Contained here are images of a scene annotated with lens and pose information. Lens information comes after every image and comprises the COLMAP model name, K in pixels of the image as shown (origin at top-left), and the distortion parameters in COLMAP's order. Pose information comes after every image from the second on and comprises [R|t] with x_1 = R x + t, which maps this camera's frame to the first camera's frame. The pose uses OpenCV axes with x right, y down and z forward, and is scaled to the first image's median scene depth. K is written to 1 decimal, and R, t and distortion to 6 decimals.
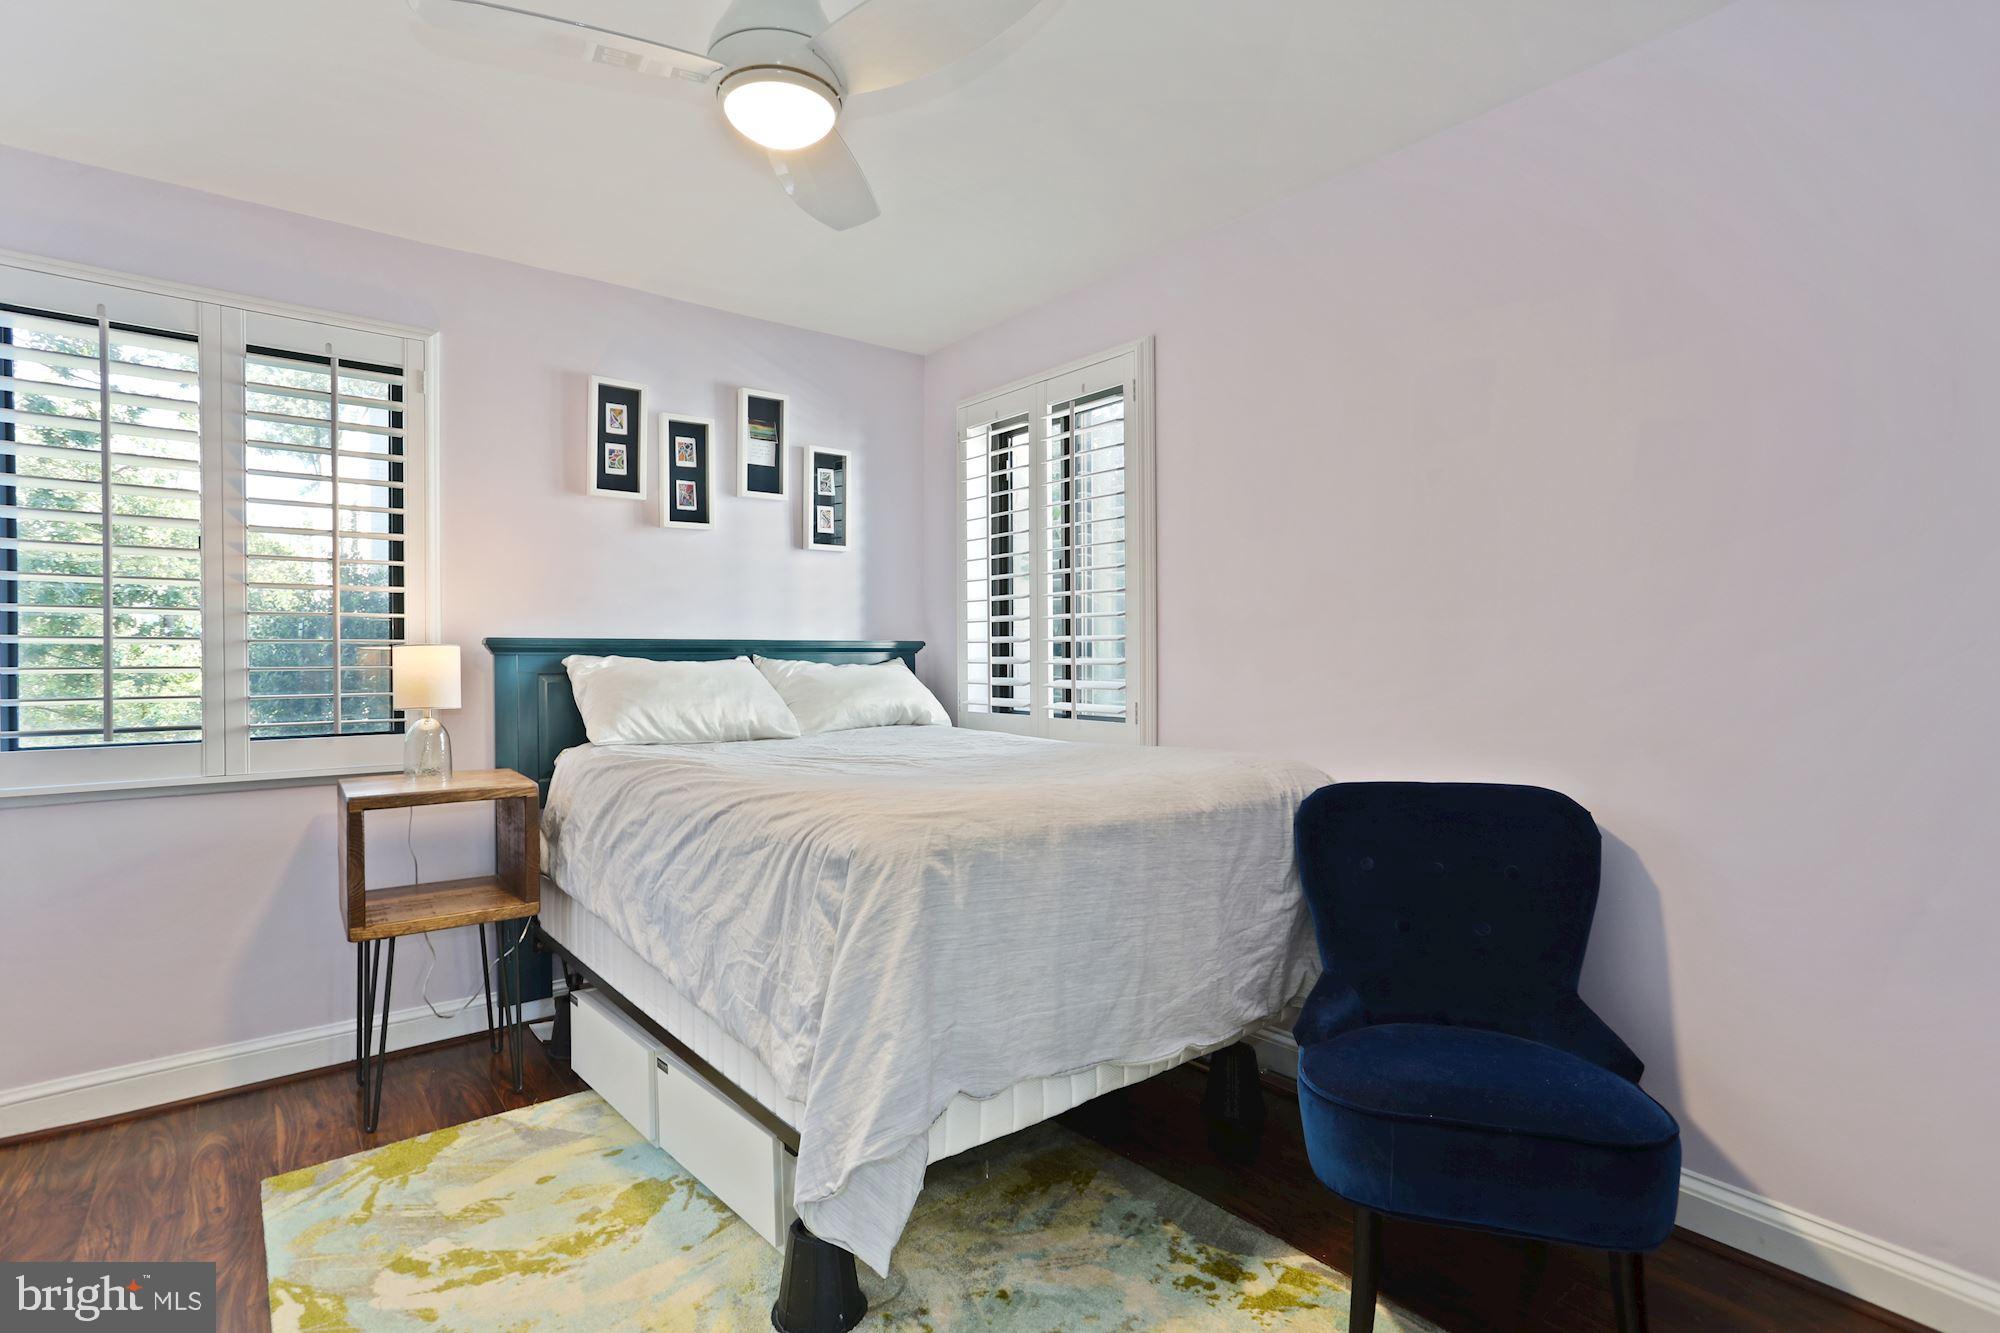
lens RADIAL K [[983.9, 0, 987.7], [0, 983.9, 637.8], [0, 0, 1]] dist [-0.054978, 0.027071]
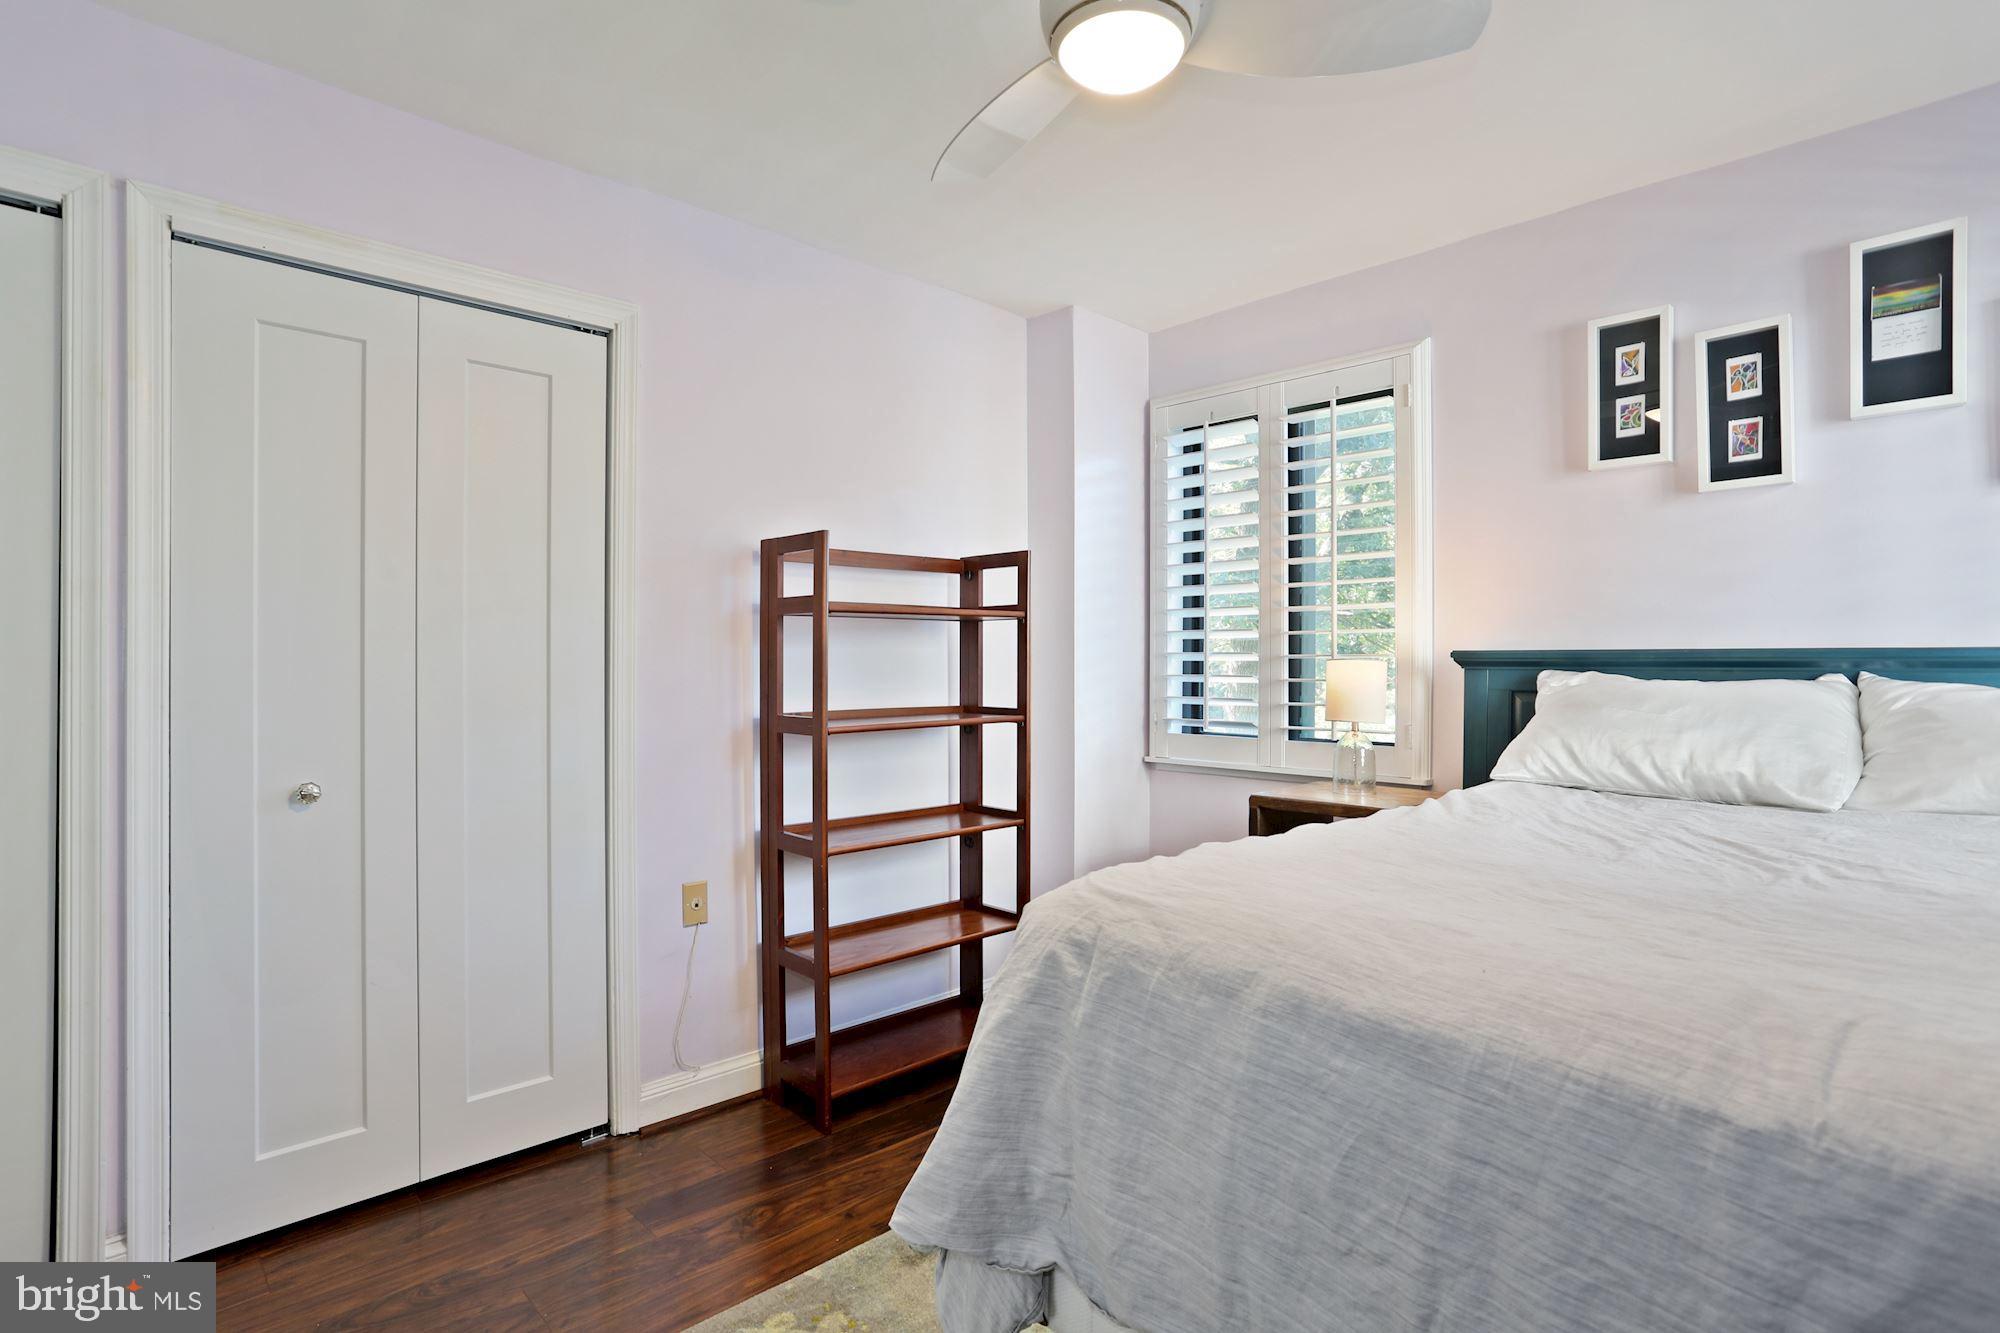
lens RADIAL K [[983.9, 0, 979.9], [0, 983.9, 659.7], [0, 0, 1]] dist [-0.054978, 0.027071]
pose [[0.087613, -0.000645, -0.996154, 0.369042], [0.015017, 0.999887, 0.000674, 0.000962], [0.996041, -0.015018, 0.087612, 0.463704]]
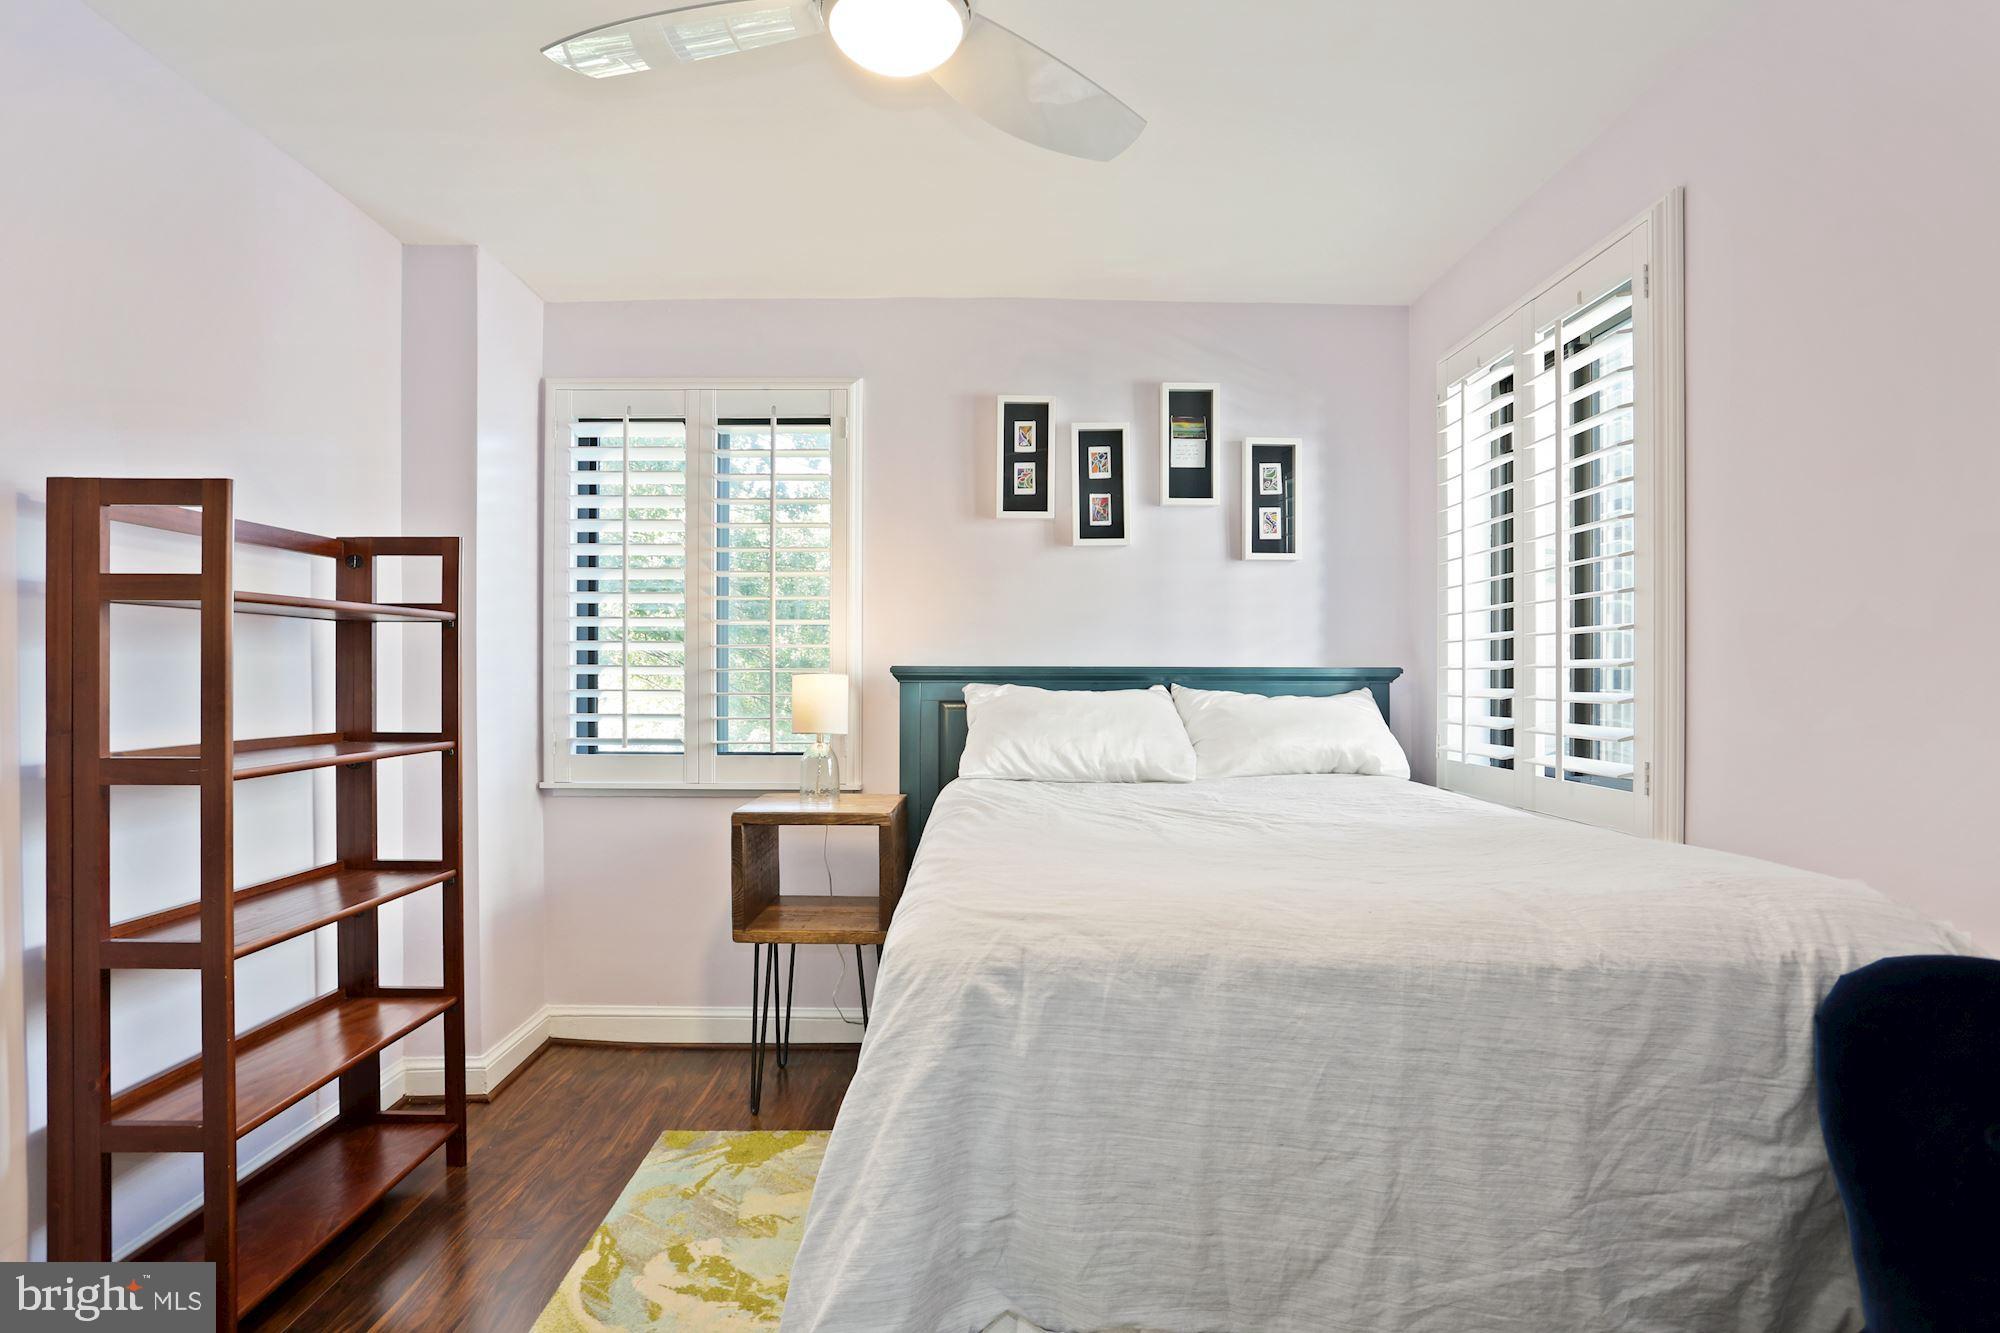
lens RADIAL K [[983.9, 0, 980.1], [0, 983.9, 681.5], [0, 0, 1]] dist [-0.054978, 0.027071]
pose [[0.785857, 0.006183, -0.618378, 0.202290], [0.006271, 0.999819, 0.017966, -0.001882], [0.618377, -0.017996, 0.785676, 0.234088]]
